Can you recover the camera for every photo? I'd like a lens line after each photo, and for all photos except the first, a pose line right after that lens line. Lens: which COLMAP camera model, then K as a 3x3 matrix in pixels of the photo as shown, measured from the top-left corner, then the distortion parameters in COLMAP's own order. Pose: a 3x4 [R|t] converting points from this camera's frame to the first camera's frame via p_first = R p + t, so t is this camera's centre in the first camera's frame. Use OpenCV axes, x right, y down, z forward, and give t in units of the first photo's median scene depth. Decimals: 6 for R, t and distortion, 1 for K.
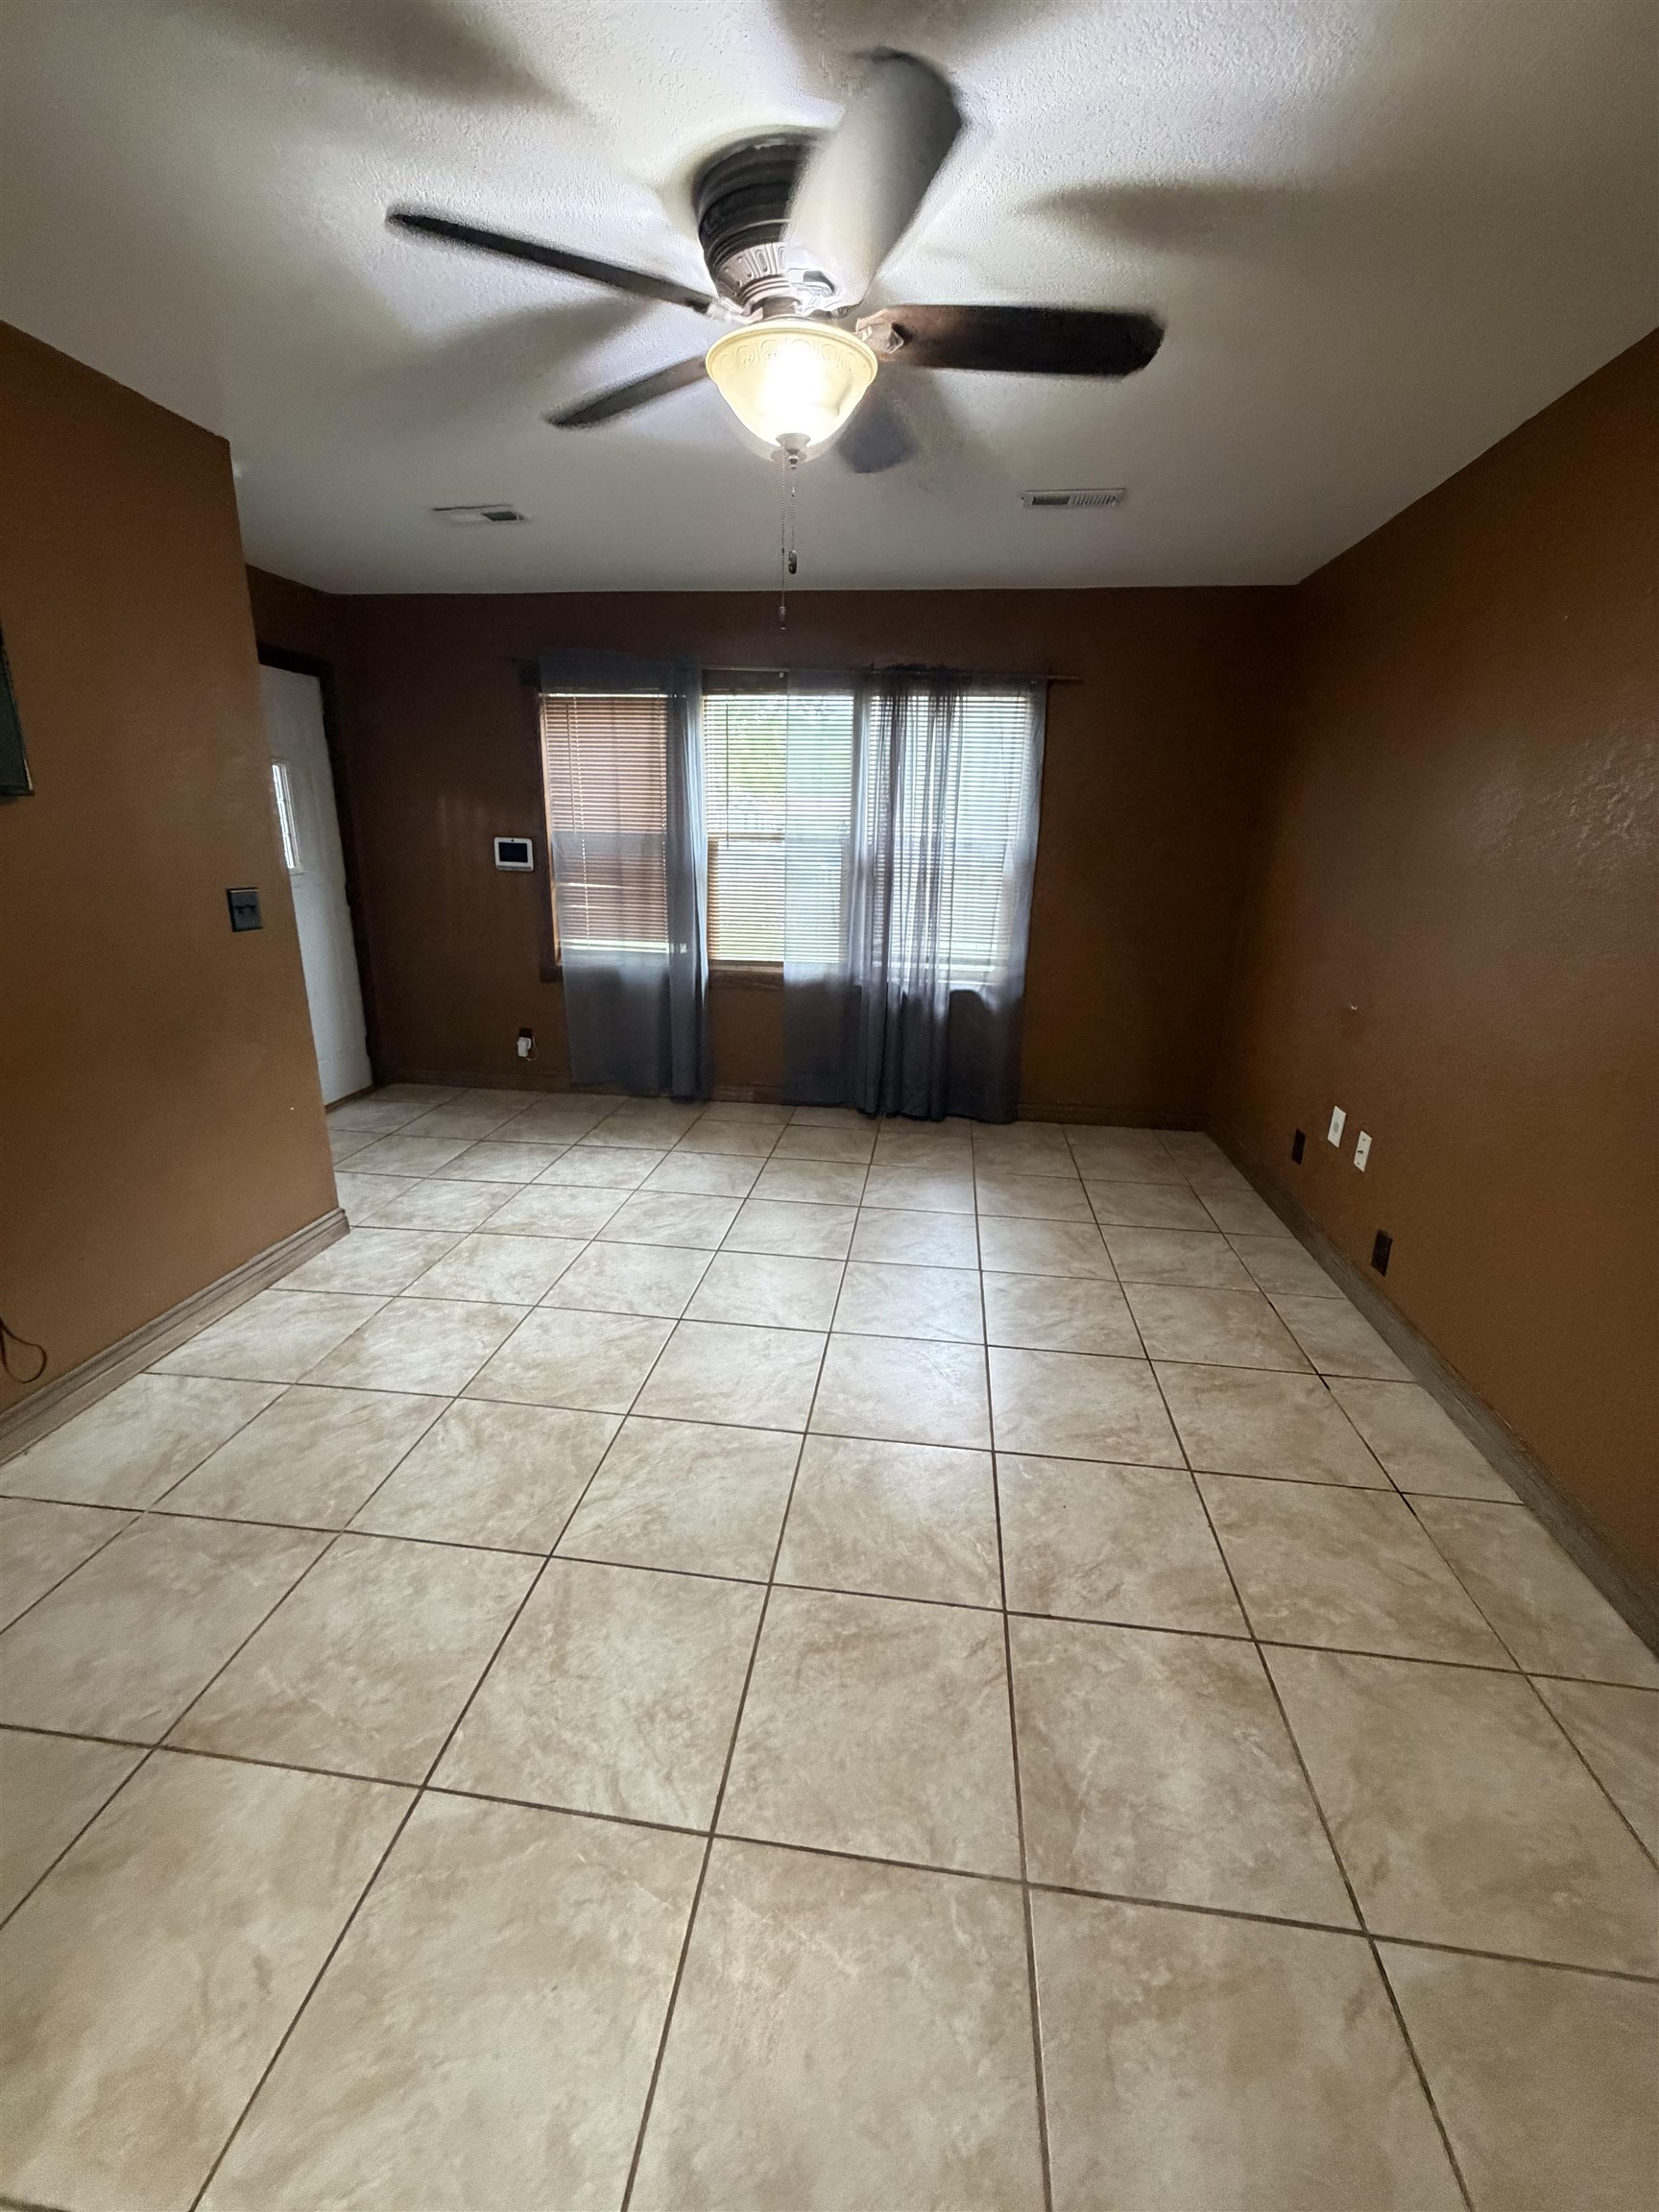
lens RADIAL K [[878.2, 0, 831.3], [0, 878.2, 1100.3], [0, 0, 1]] dist [-0.002468, 0.001316]
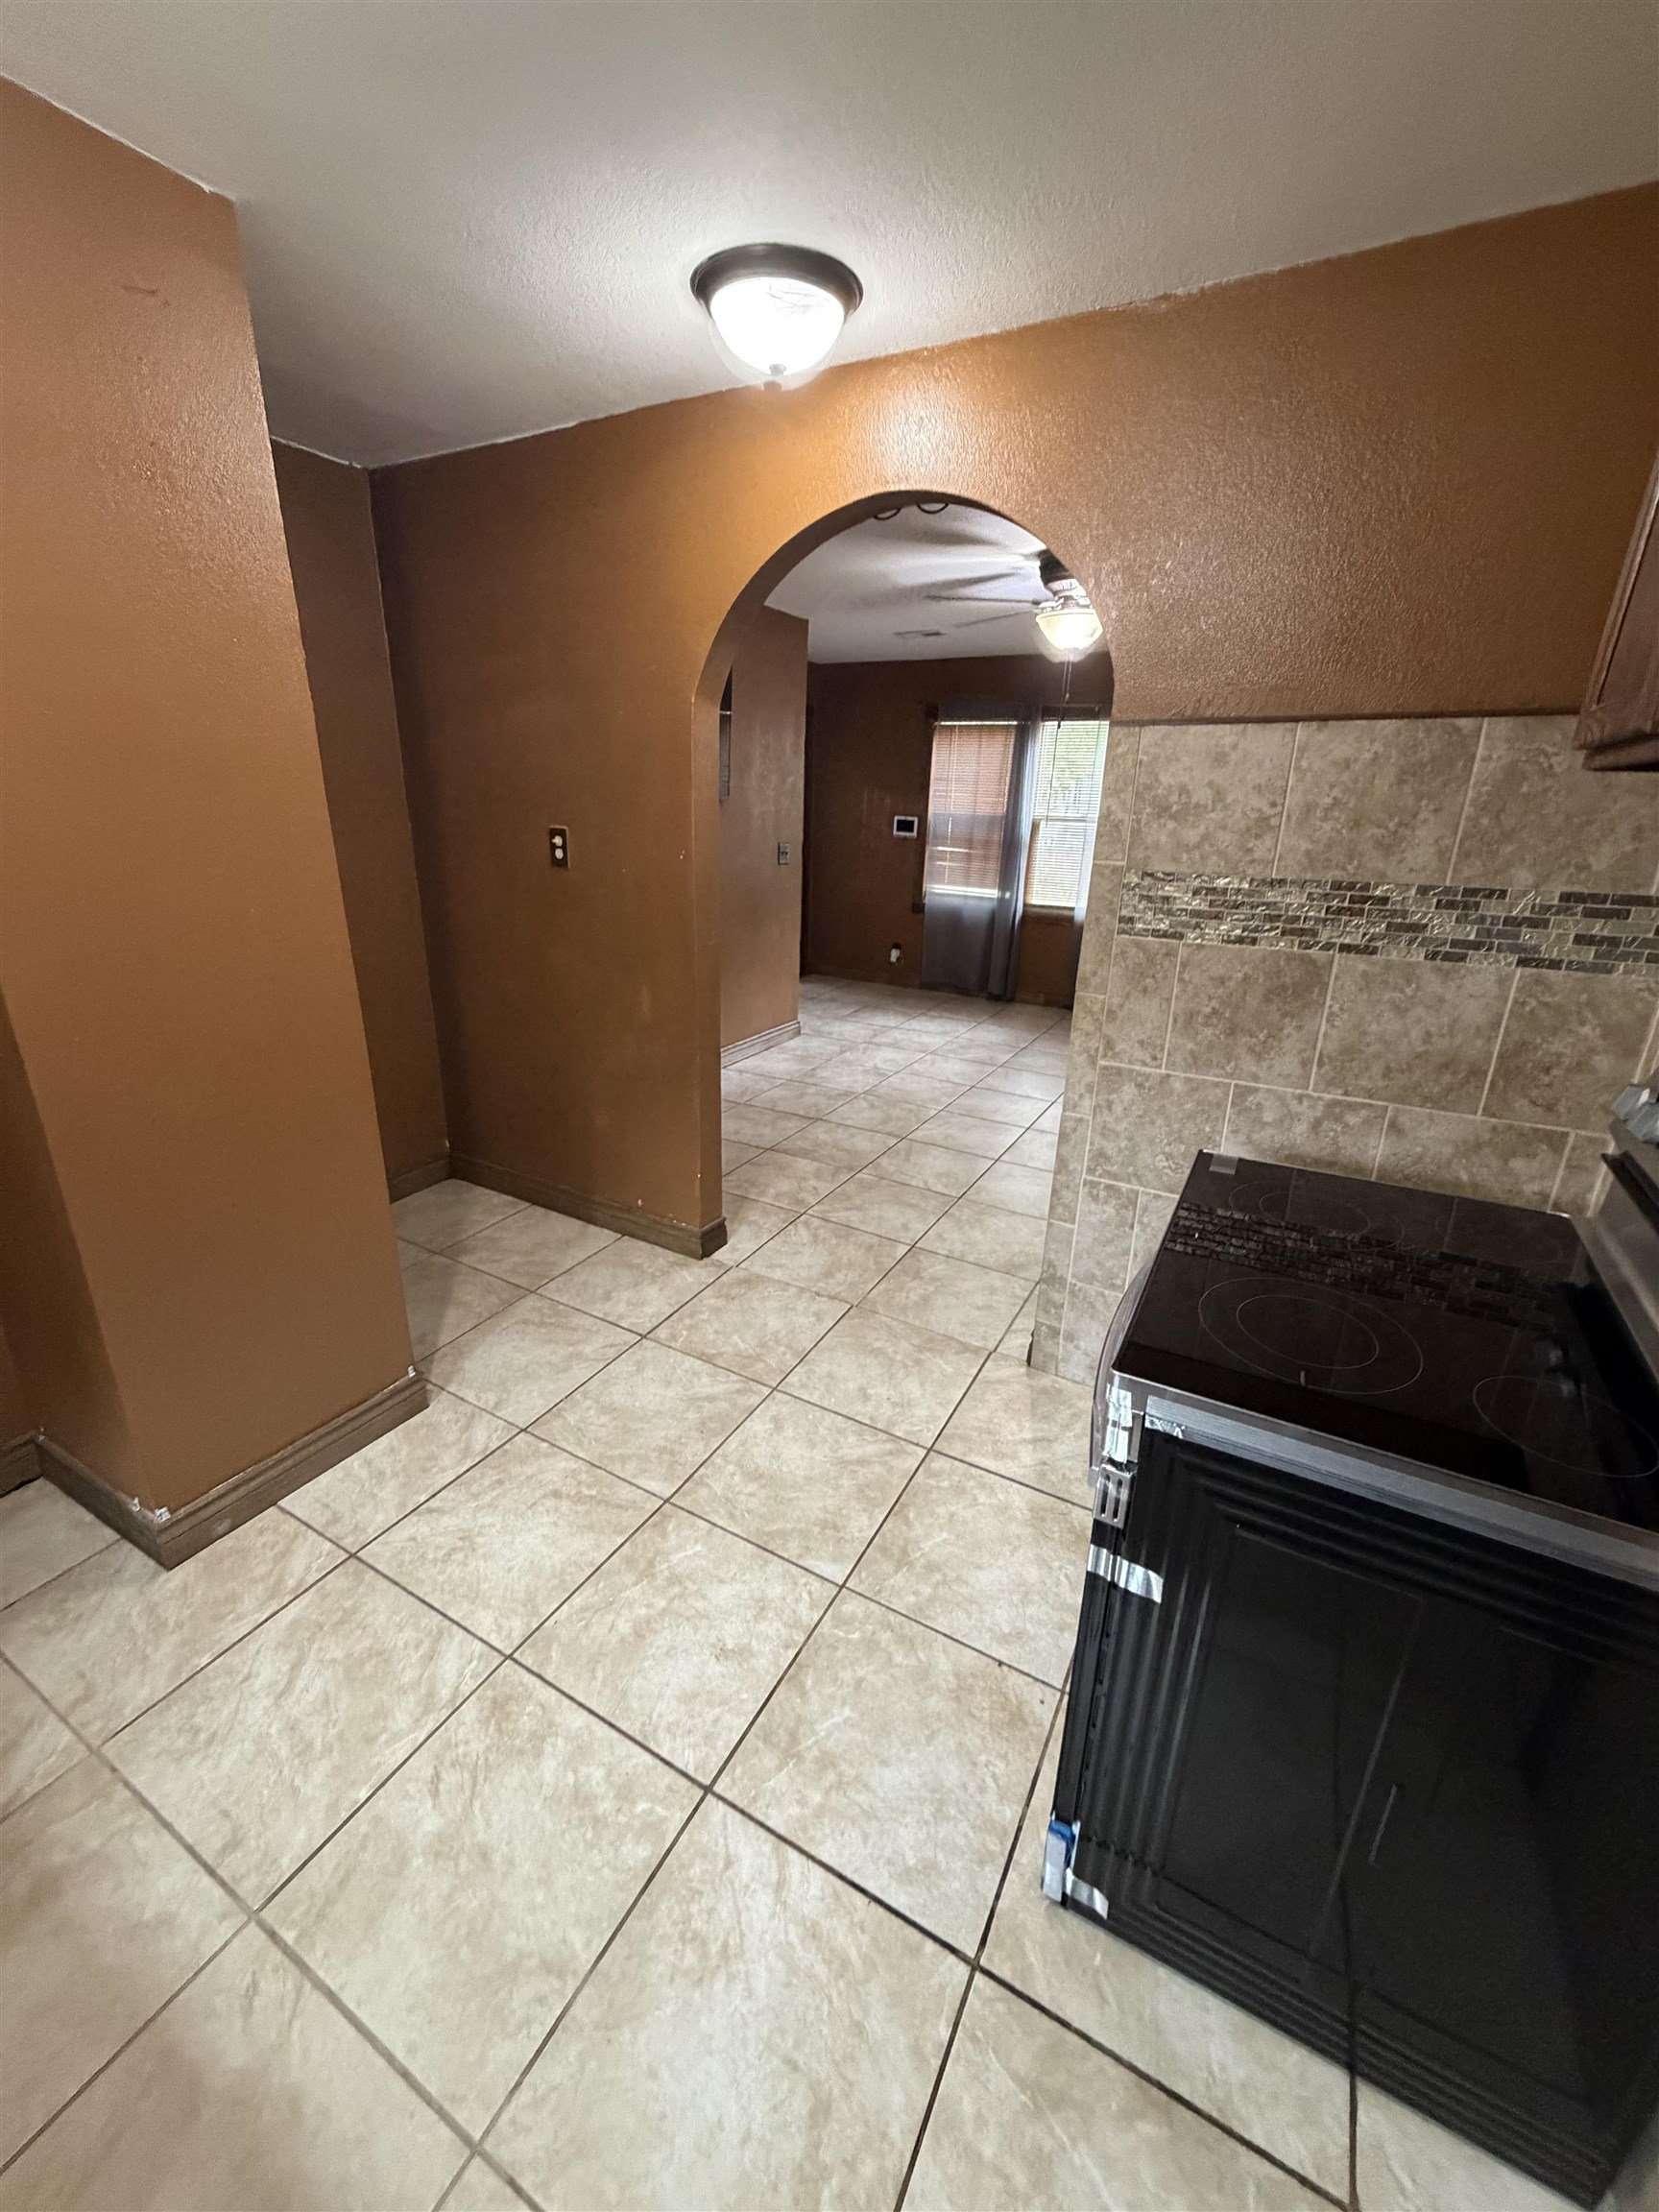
lens RADIAL K [[878.2, 0, 831.3], [0, 878.2, 1100.3], [0, 0, 1]] dist [-0.002468, 0.001316]
pose [[0.928132, 0.128300, -0.349444, 0.134721], [-0.118464, 0.991725, 0.049472, 0.152965], [0.352899, -0.004520, 0.935650, -0.560401]]
